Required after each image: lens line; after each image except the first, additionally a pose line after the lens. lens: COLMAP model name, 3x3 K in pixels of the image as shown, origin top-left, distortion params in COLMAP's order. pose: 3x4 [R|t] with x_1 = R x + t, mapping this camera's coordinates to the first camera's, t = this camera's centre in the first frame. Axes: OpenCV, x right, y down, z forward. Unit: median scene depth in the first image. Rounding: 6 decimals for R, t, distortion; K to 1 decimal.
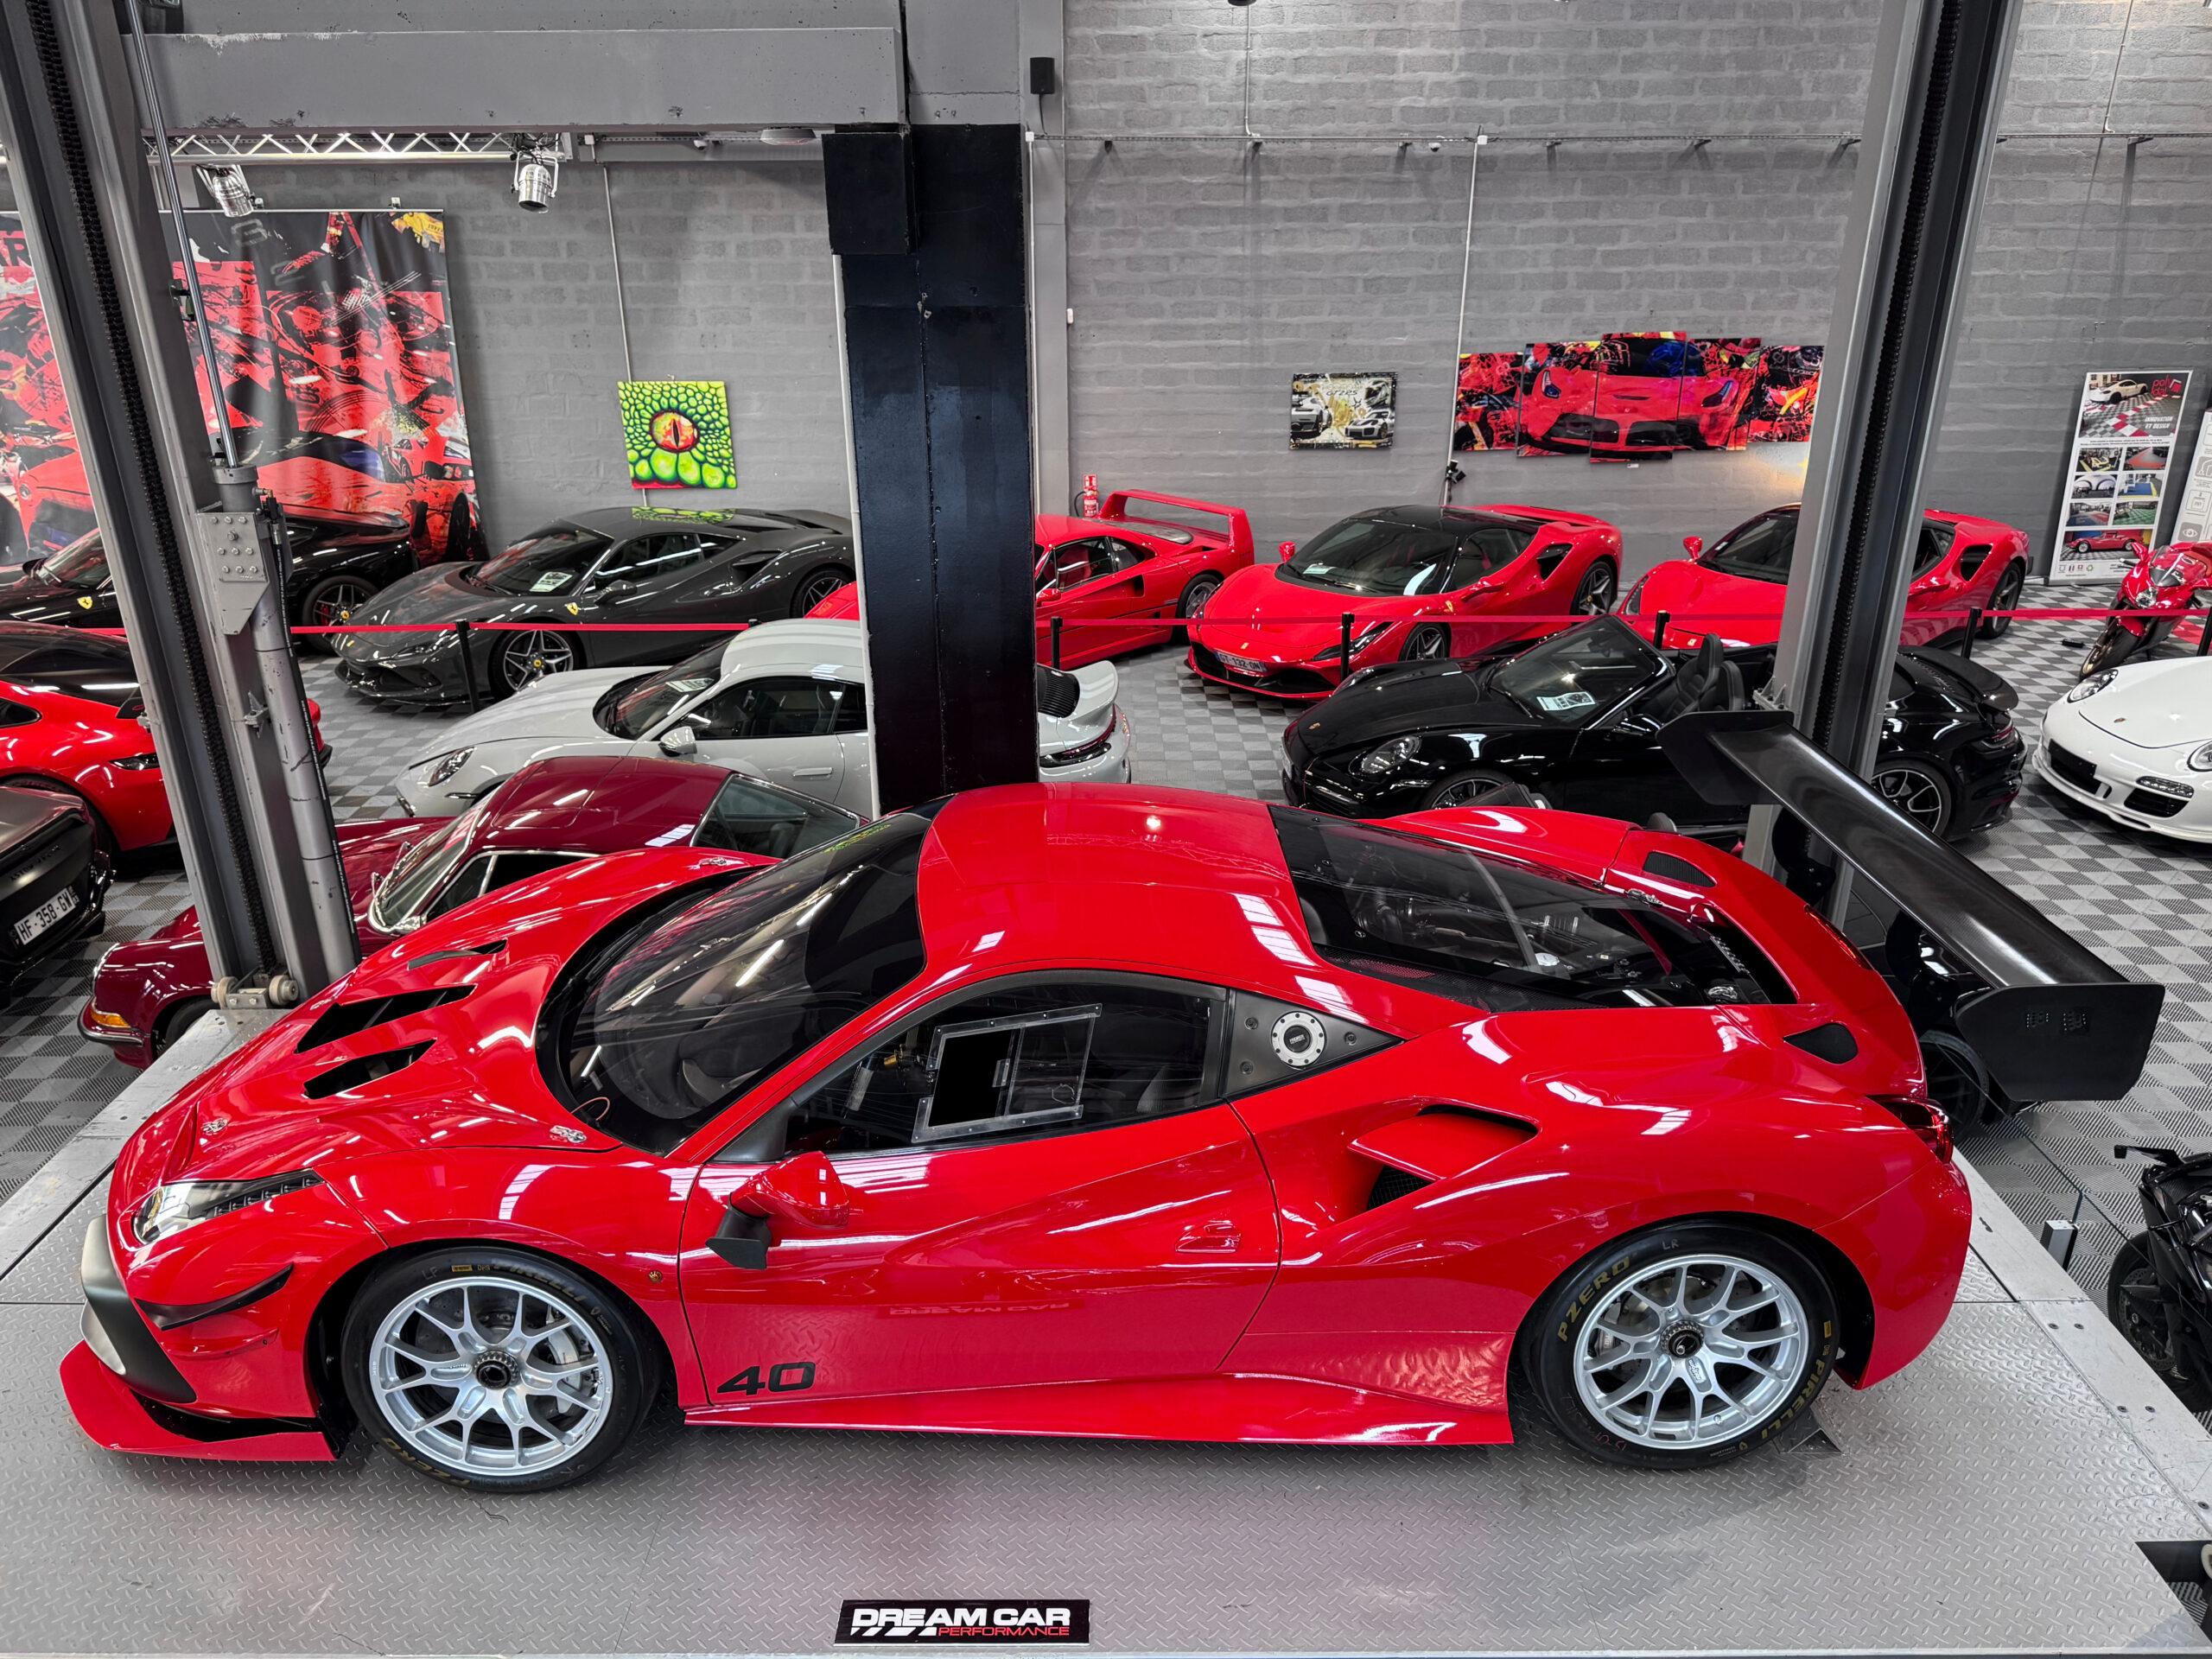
lens RADIAL K [[1595.4, 0, 1097.8], [0, 1595.4, 845.1], [0, 0, 1]] dist [0.001299, -0.001659]
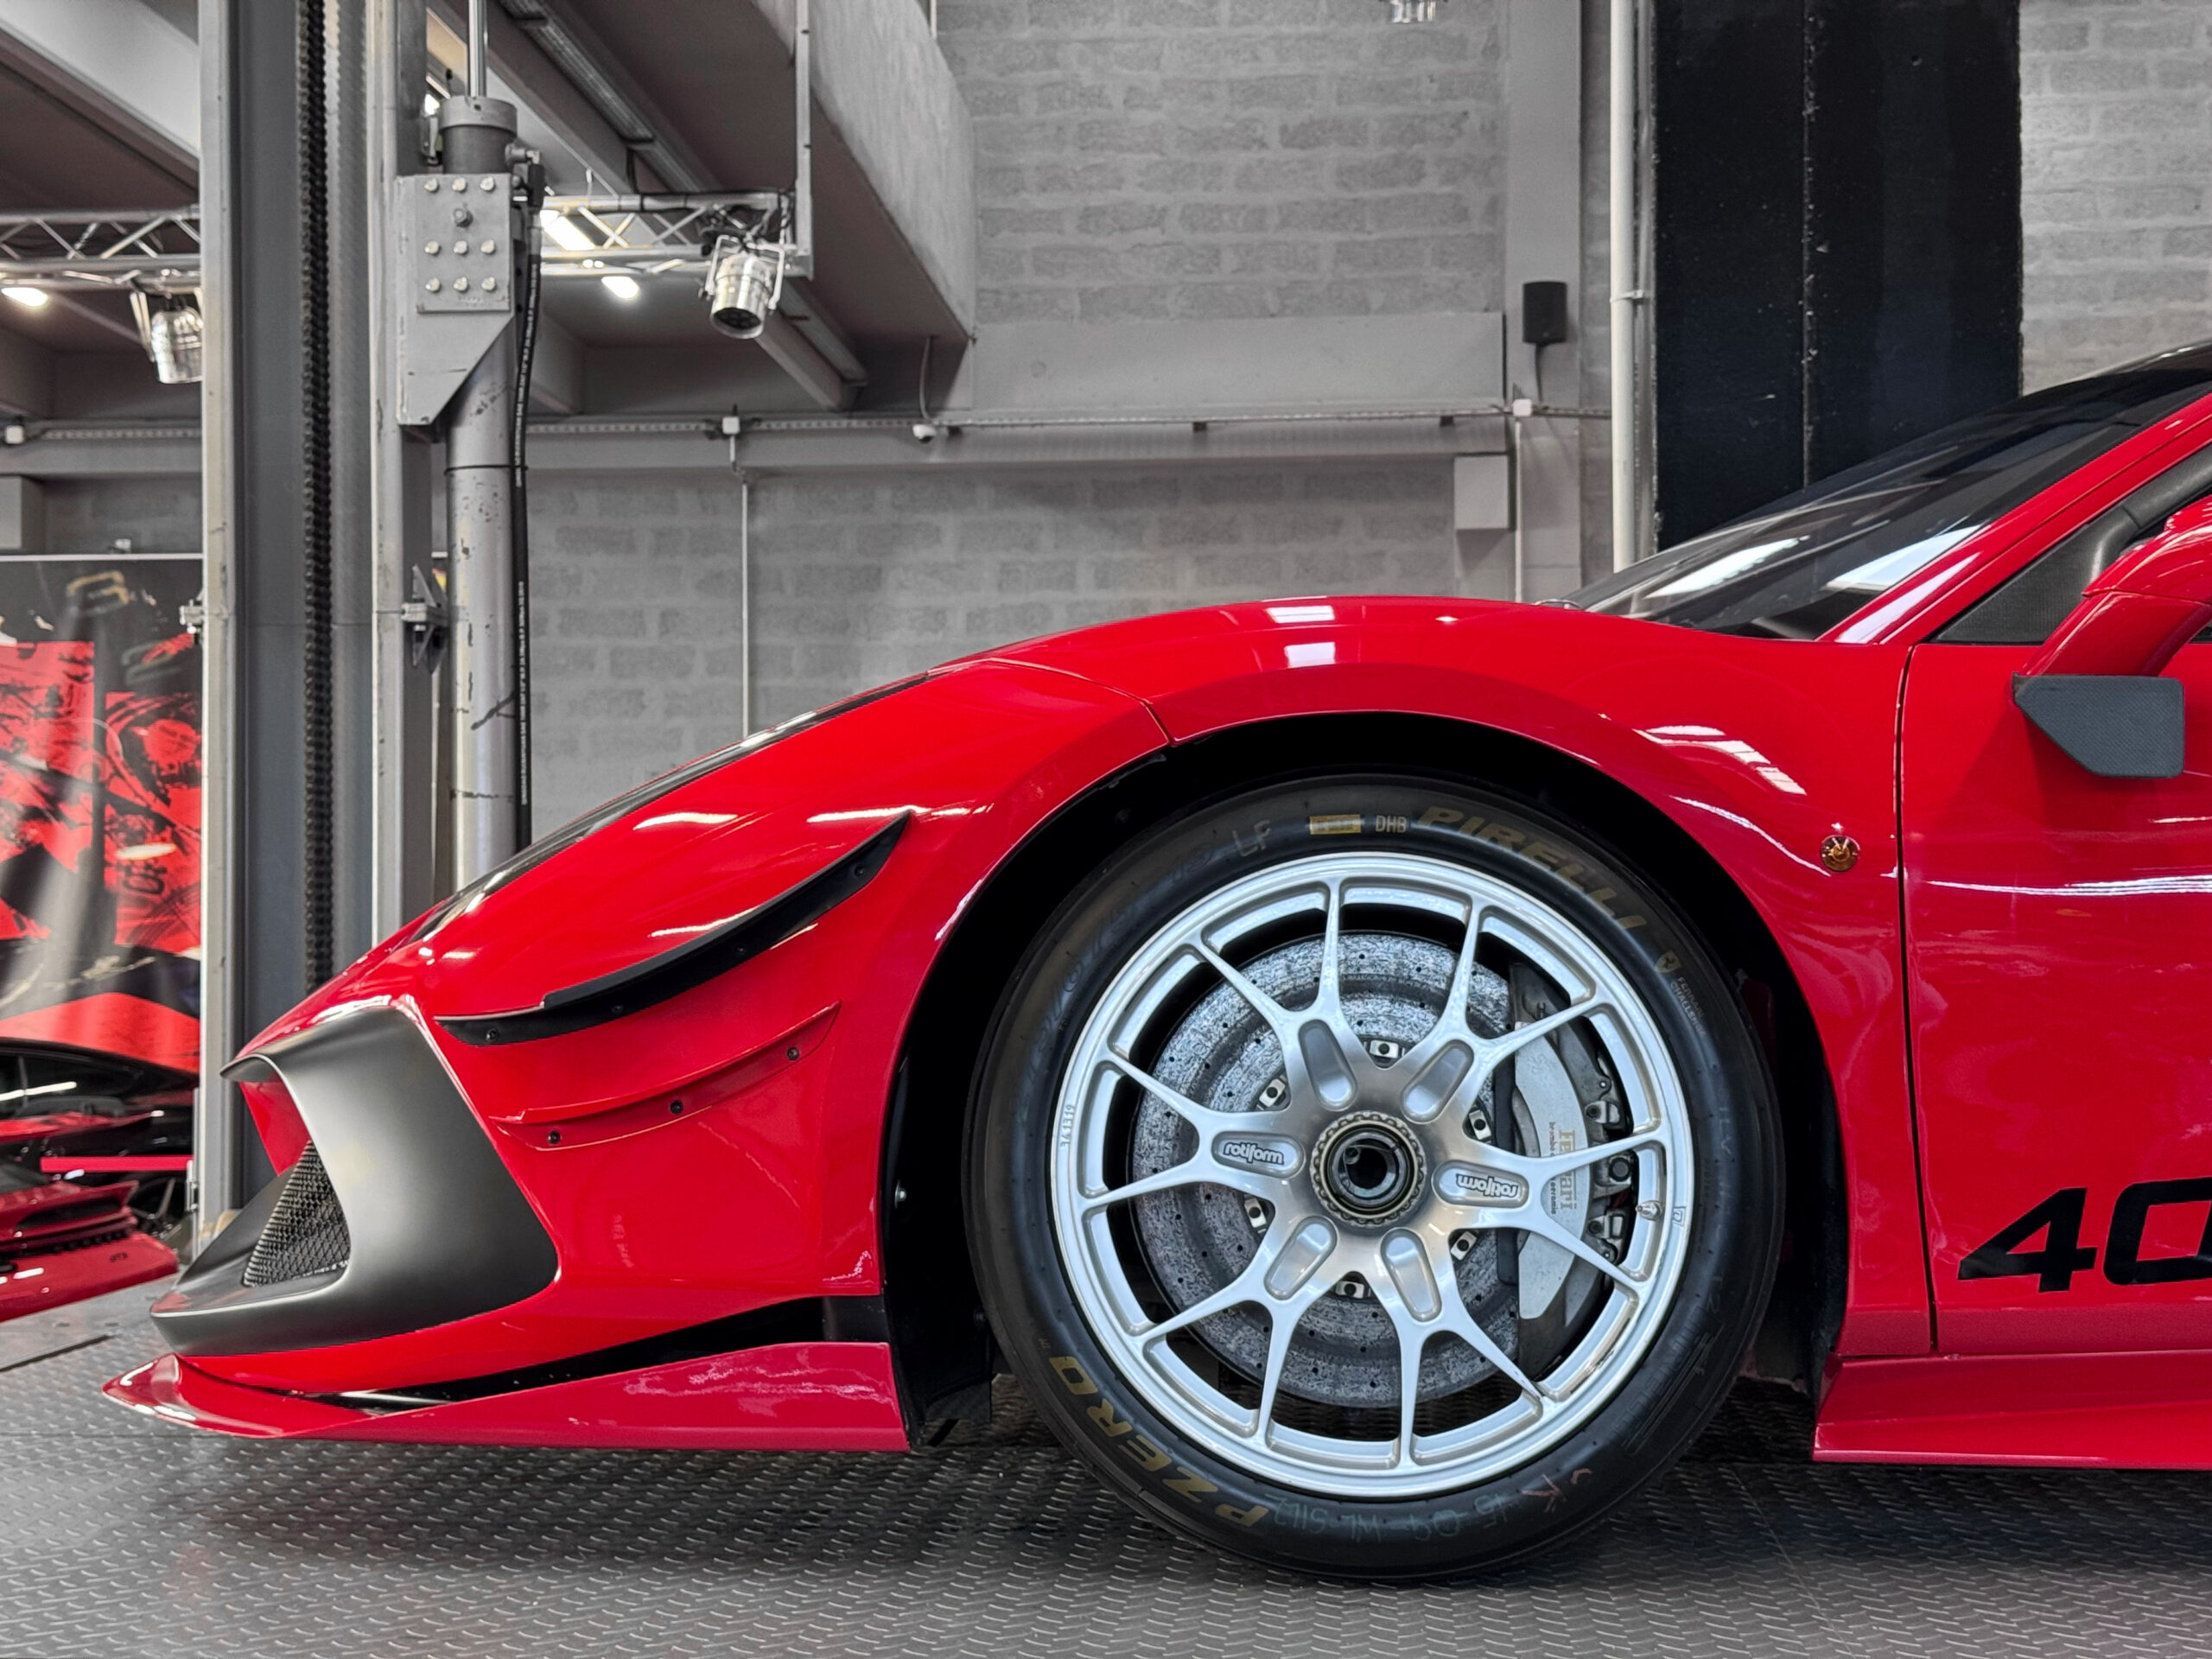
lens RADIAL K [[3129.8, 0, 1053.1], [0, 3129.8, 823.6], [0, 0, 1]] dist [0.181017, -0.391726]
pose [[0.995280, -0.006009, -0.096861, -0.095930], [-0.036040, 0.903820, -0.426393, 0.145217], [0.090107, 0.427871, 0.899337, 0.074584]]
